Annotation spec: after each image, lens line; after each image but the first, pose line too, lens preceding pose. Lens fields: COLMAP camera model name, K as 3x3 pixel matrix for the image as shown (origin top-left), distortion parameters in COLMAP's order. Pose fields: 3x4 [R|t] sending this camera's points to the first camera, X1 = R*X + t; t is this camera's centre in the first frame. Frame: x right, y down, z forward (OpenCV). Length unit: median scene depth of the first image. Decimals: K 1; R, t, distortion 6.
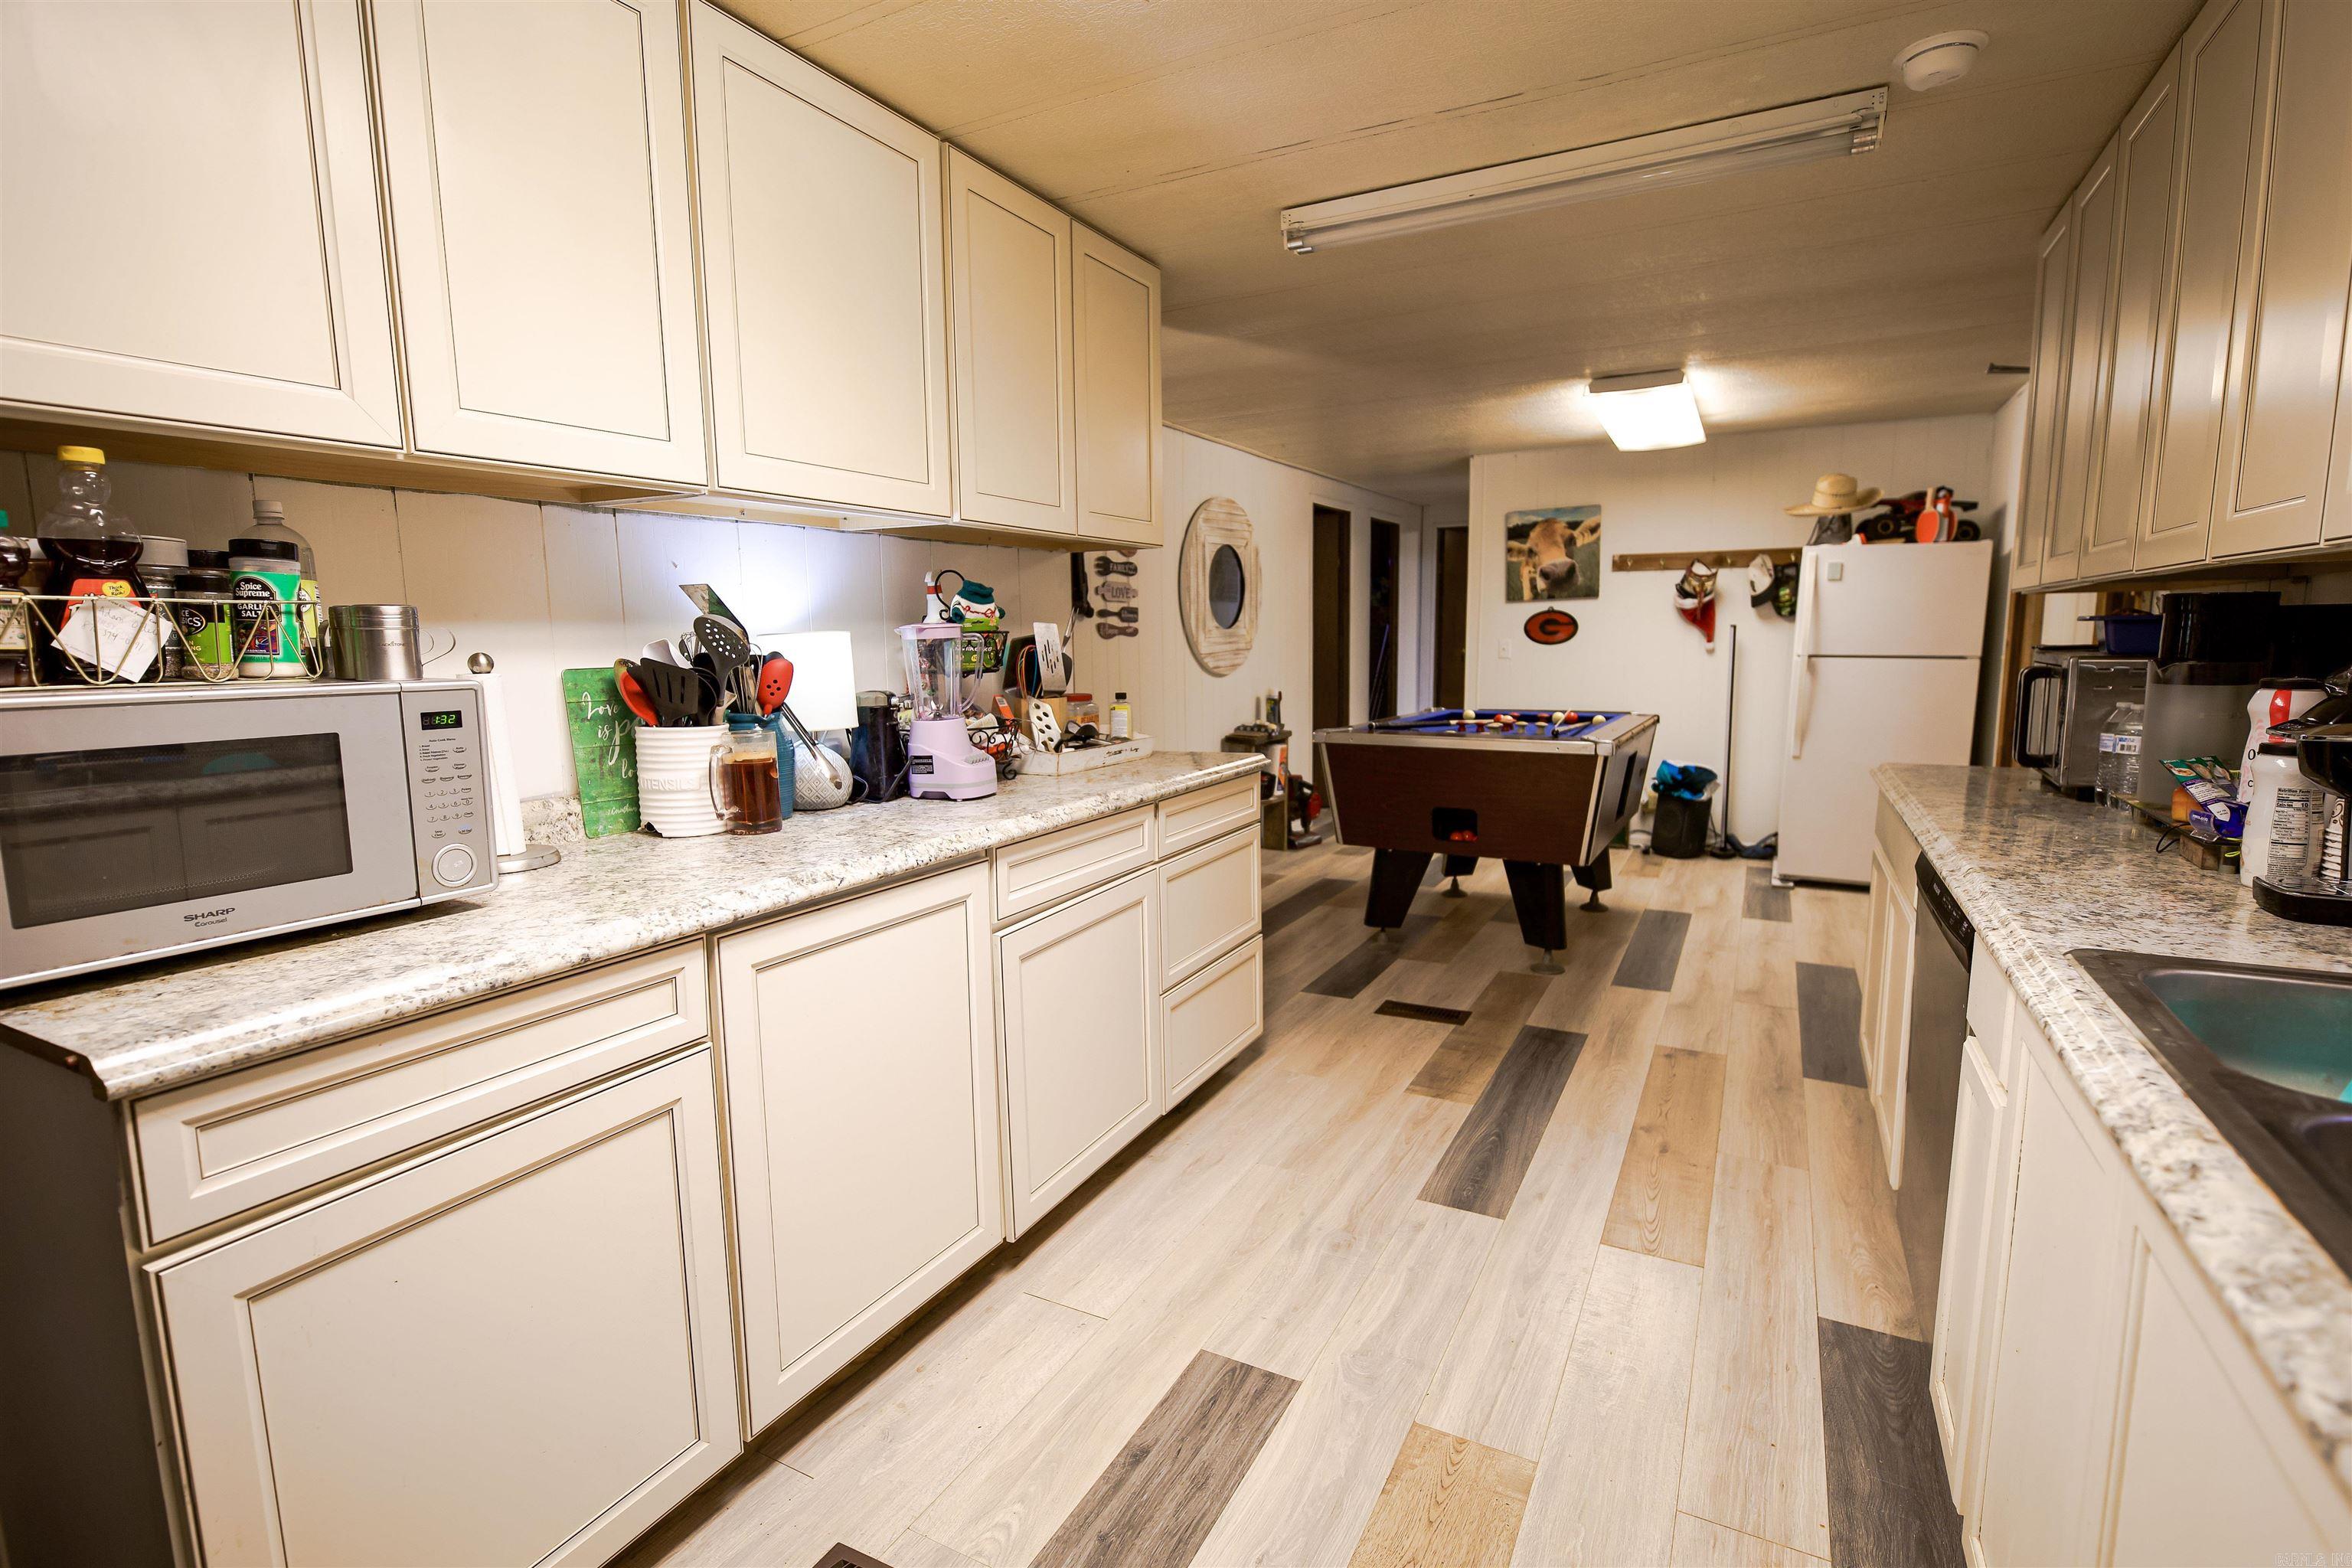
lens RADIAL K [[1129.0, 0, 1177.2], [0, 1129.0, 788.0], [0, 0, 1]] dist [0.004266, 0.000224]
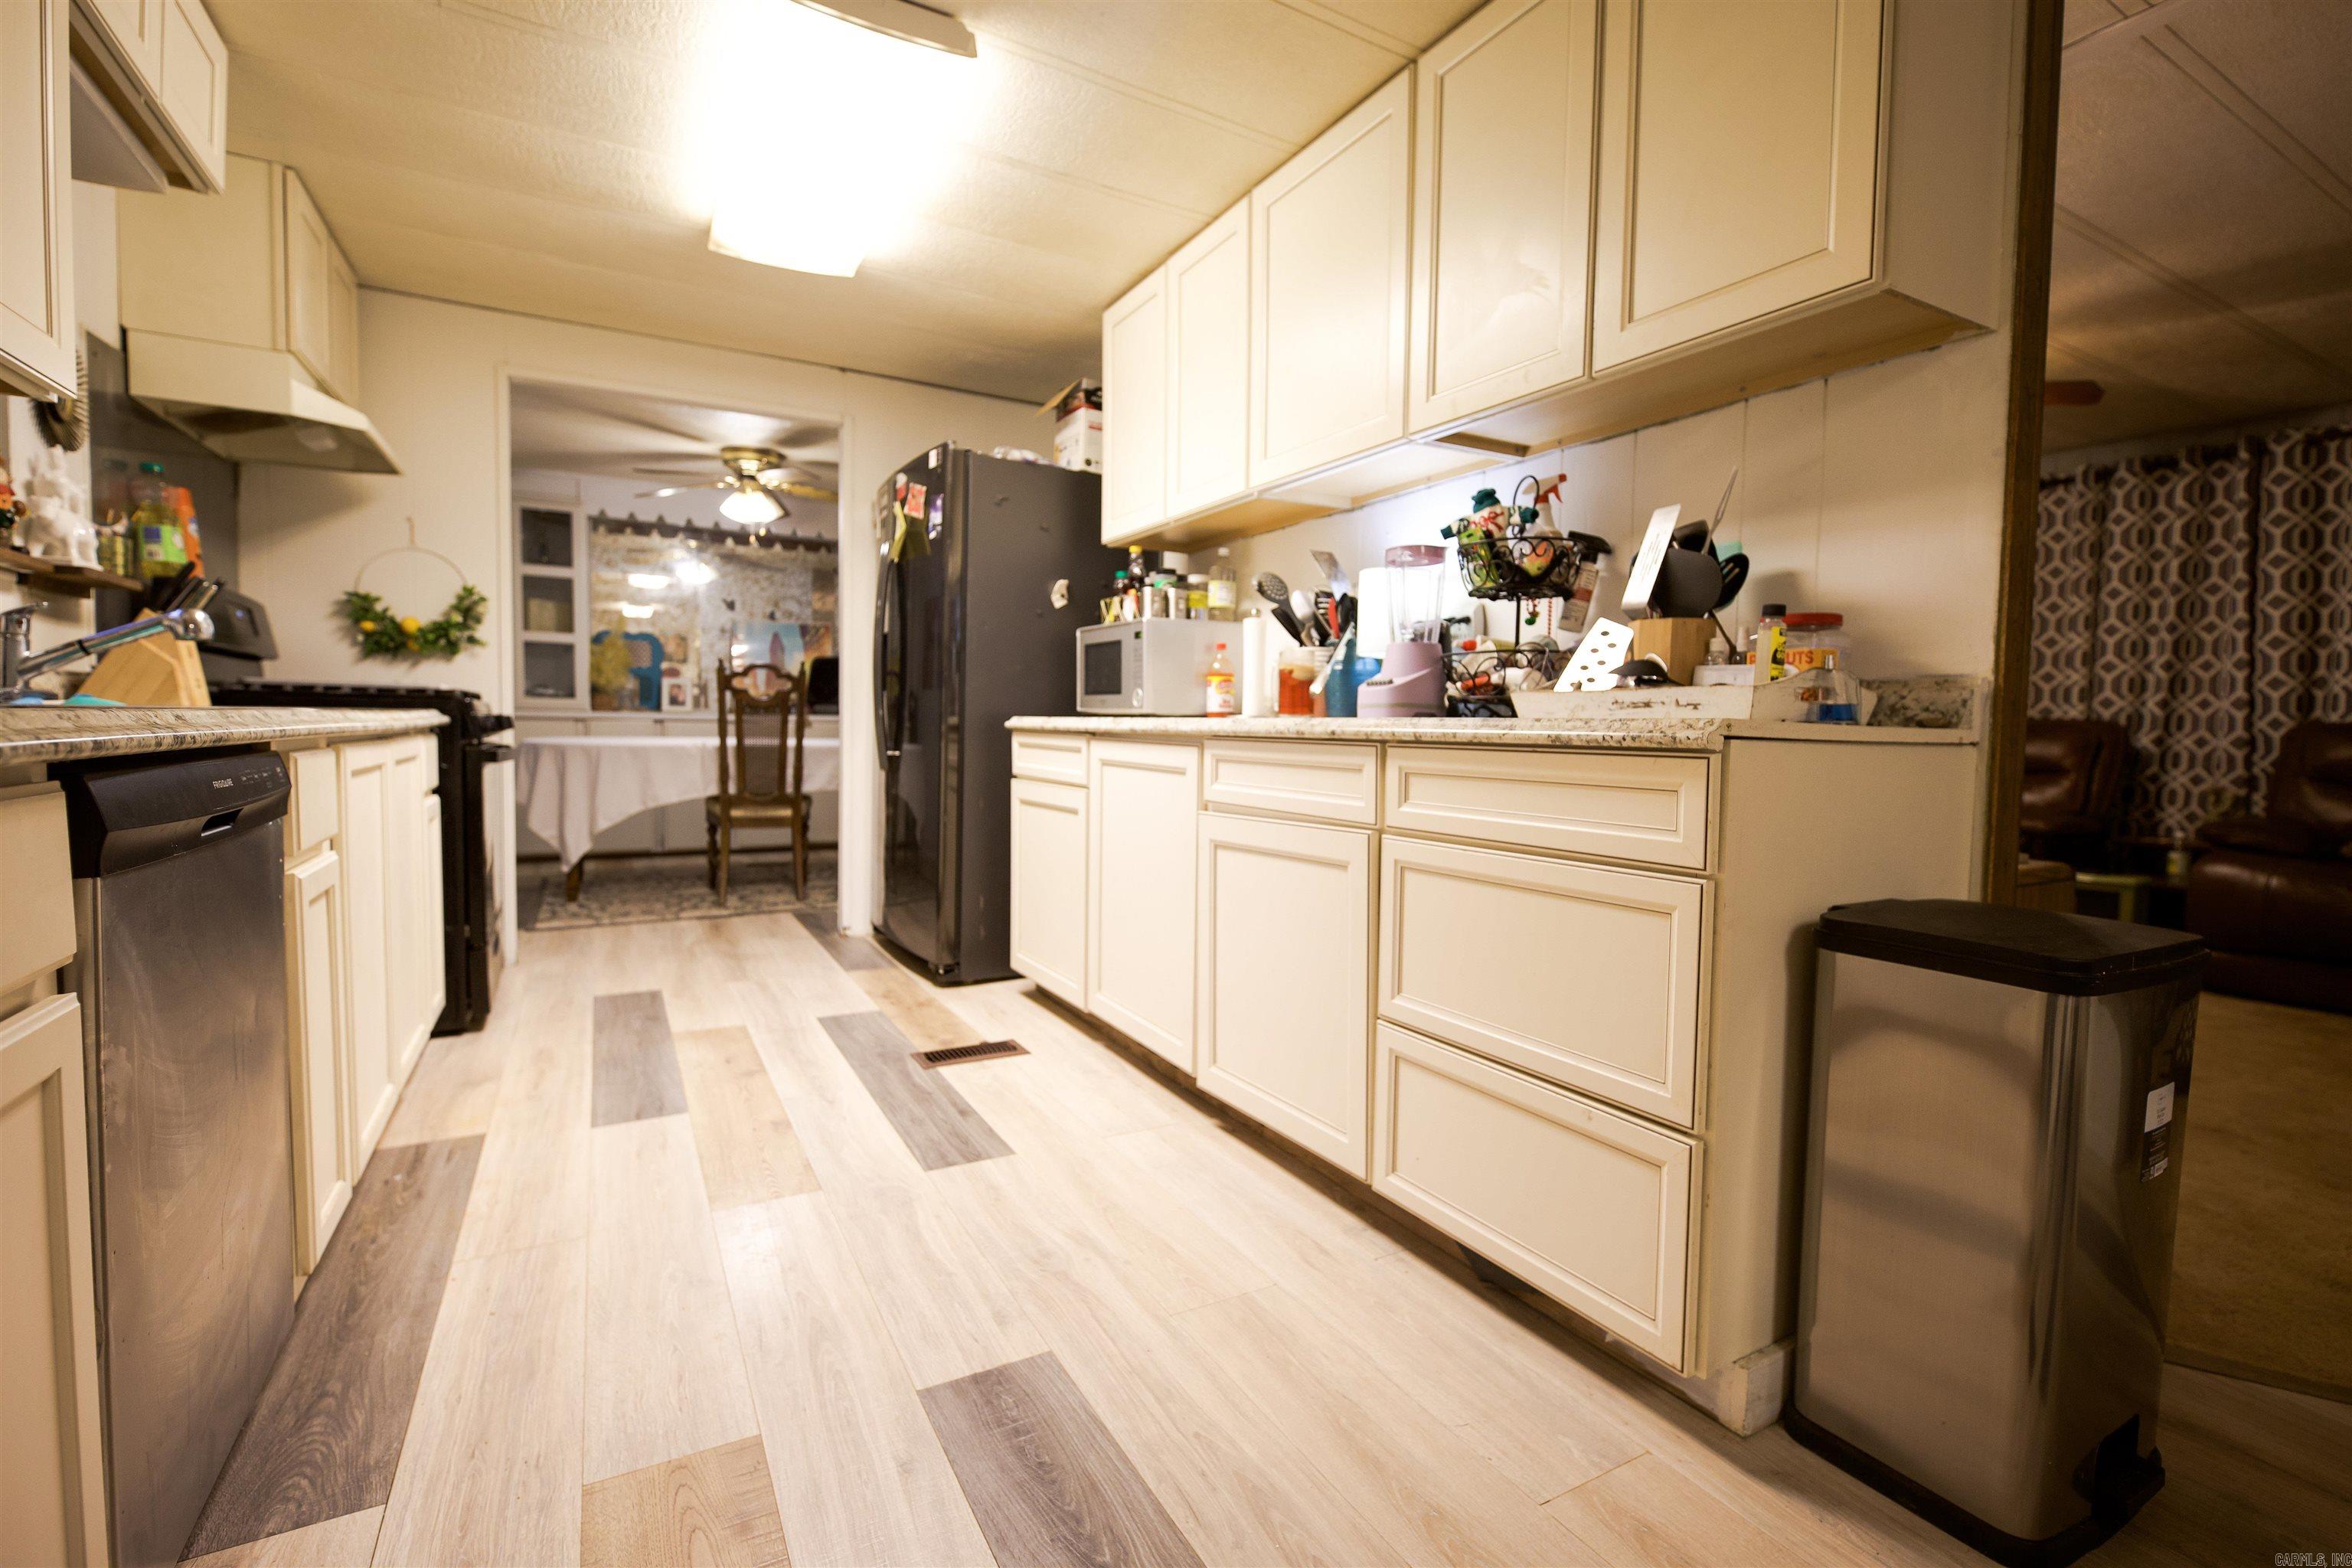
lens RADIAL K [[1034.1, 0, 1183.5], [0, 1034.1, 773.7], [0, 0, 1]] dist [0.000316, 0.000026]
pose [[-0.544983, 0.042270, -0.837381, 0.679836], [-0.127343, 0.982969, 0.132496, -0.048208], [0.828720, 0.178843, -0.530319, 1.377594]]
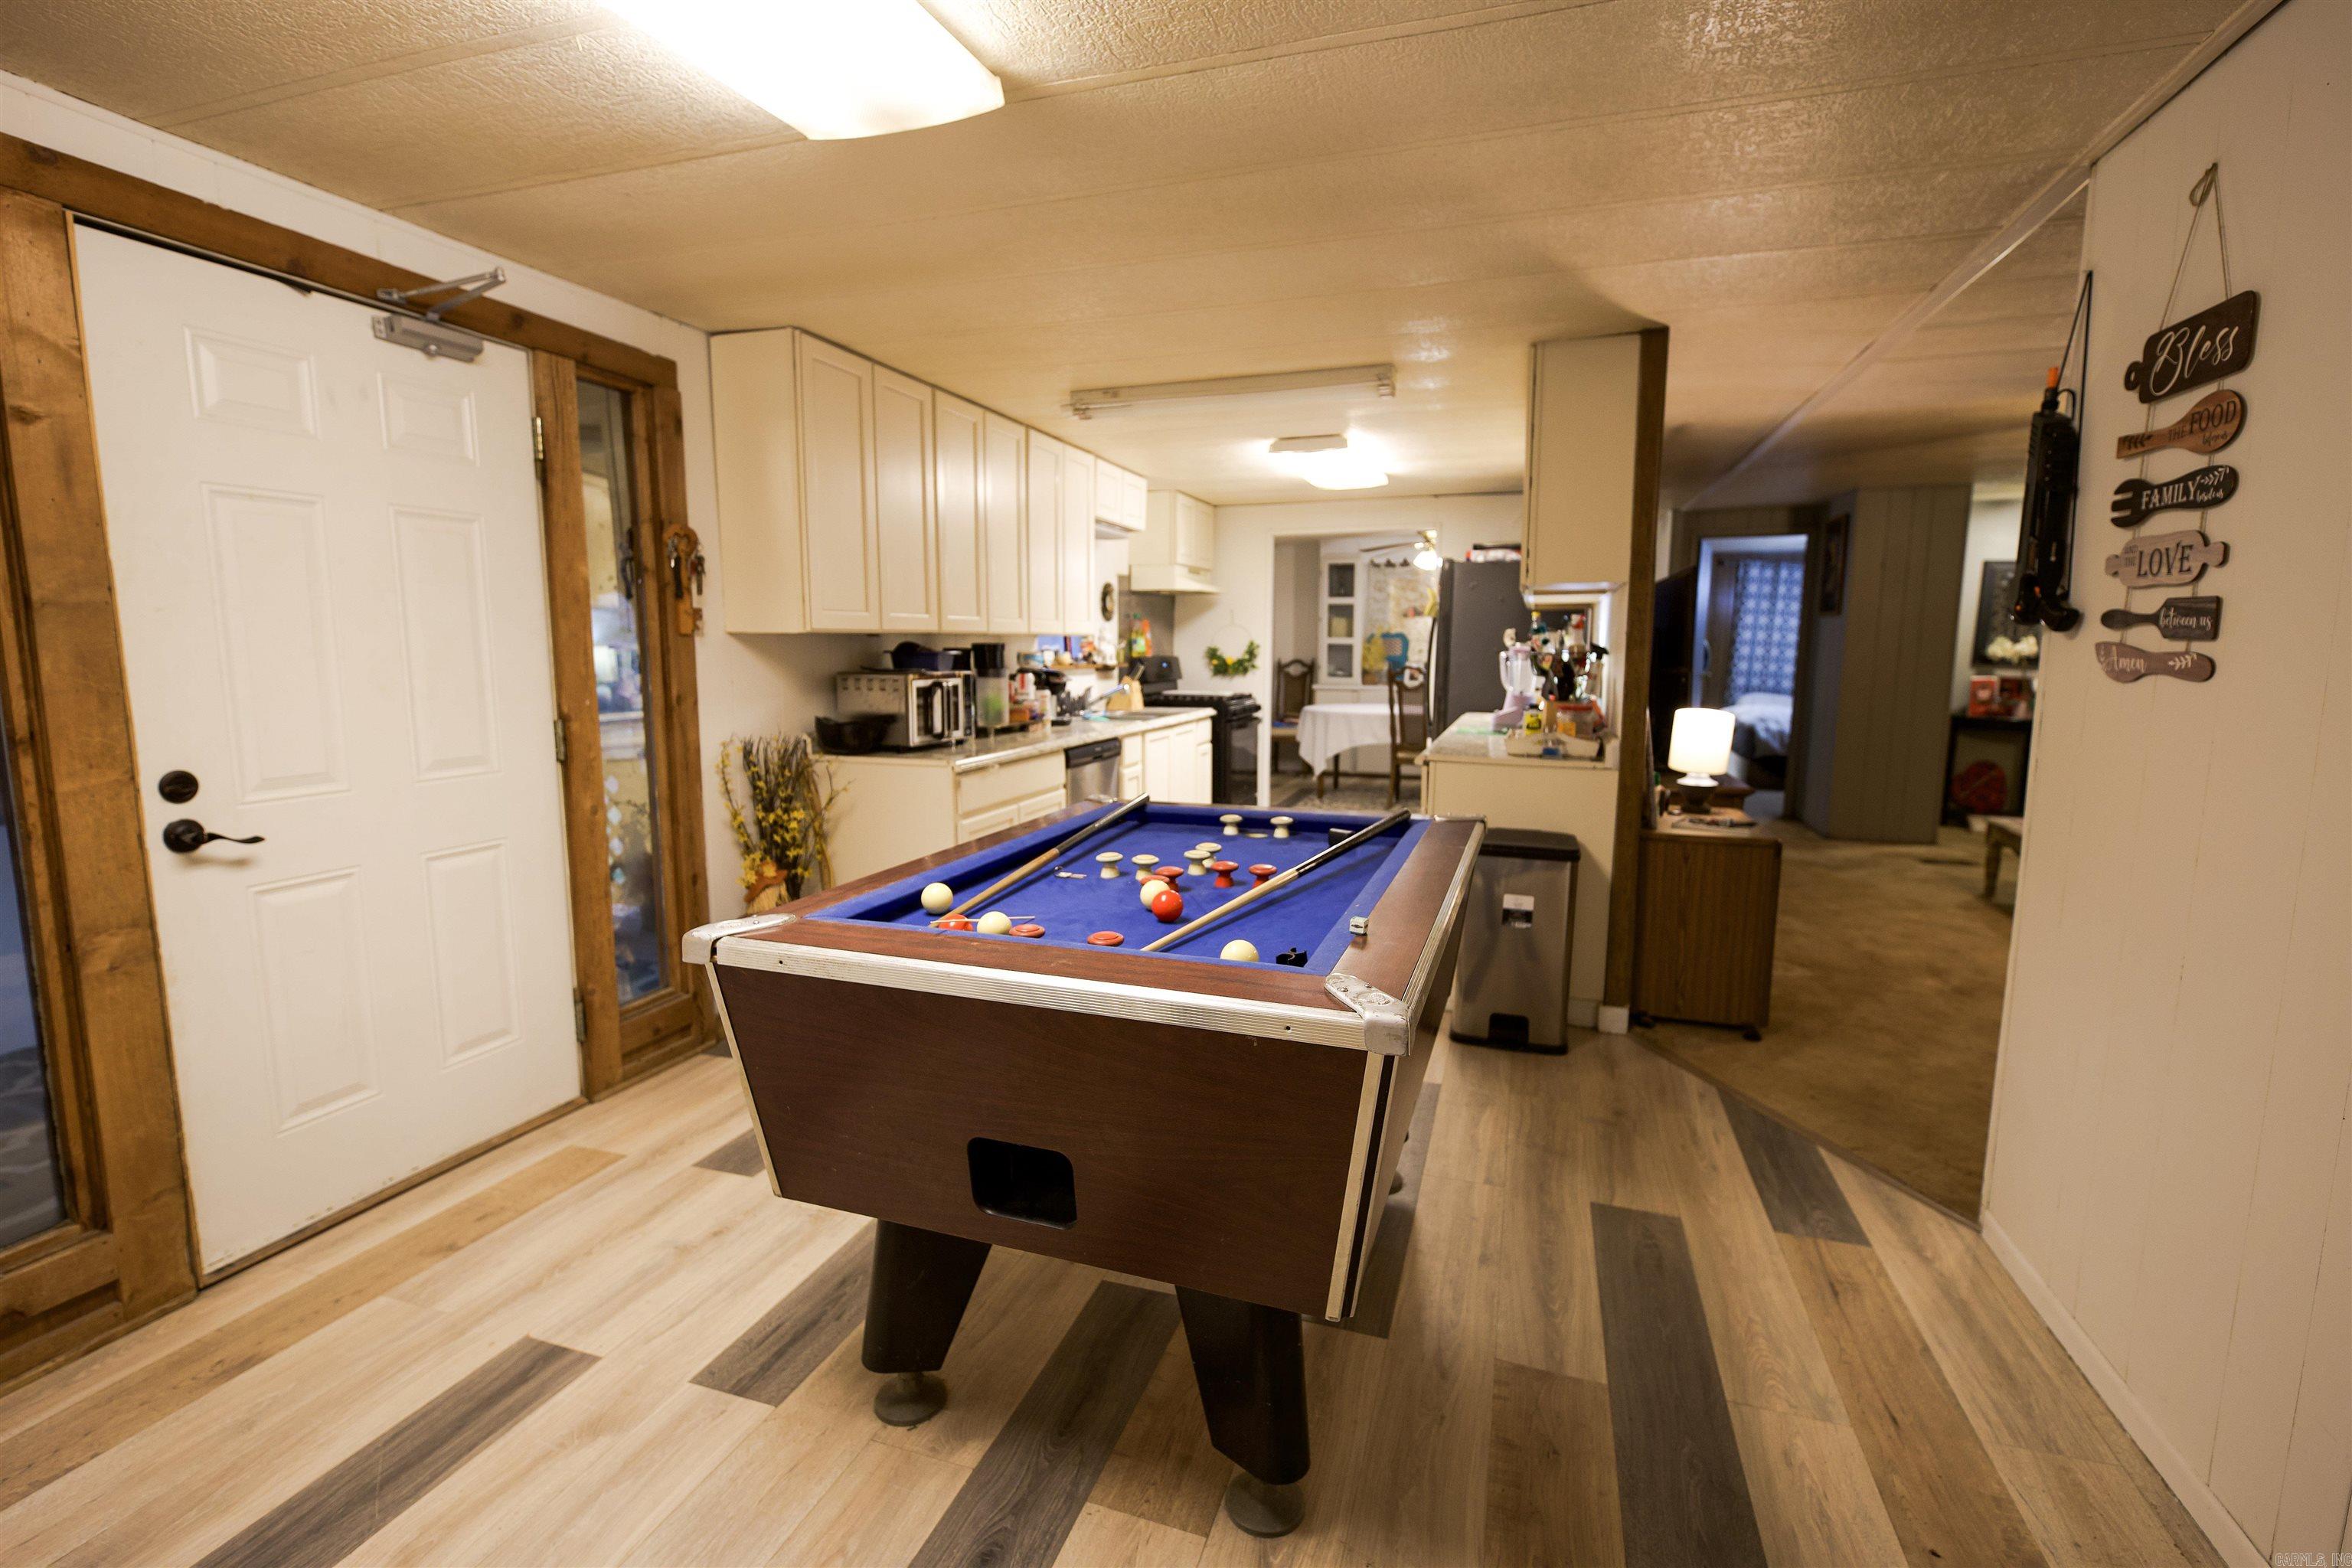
lens RADIAL K [[1034.1, 0, 1178.4], [0, 1034.1, 779.0], [0, 0, 1]] dist [0.000316, 0.000026]
pose [[-0.988706, 0.028898, -0.147053, 0.675973], [-0.011270, 0.964118, 0.265234, -0.396066], [0.149441, 0.263896, -0.952904, 2.692057]]
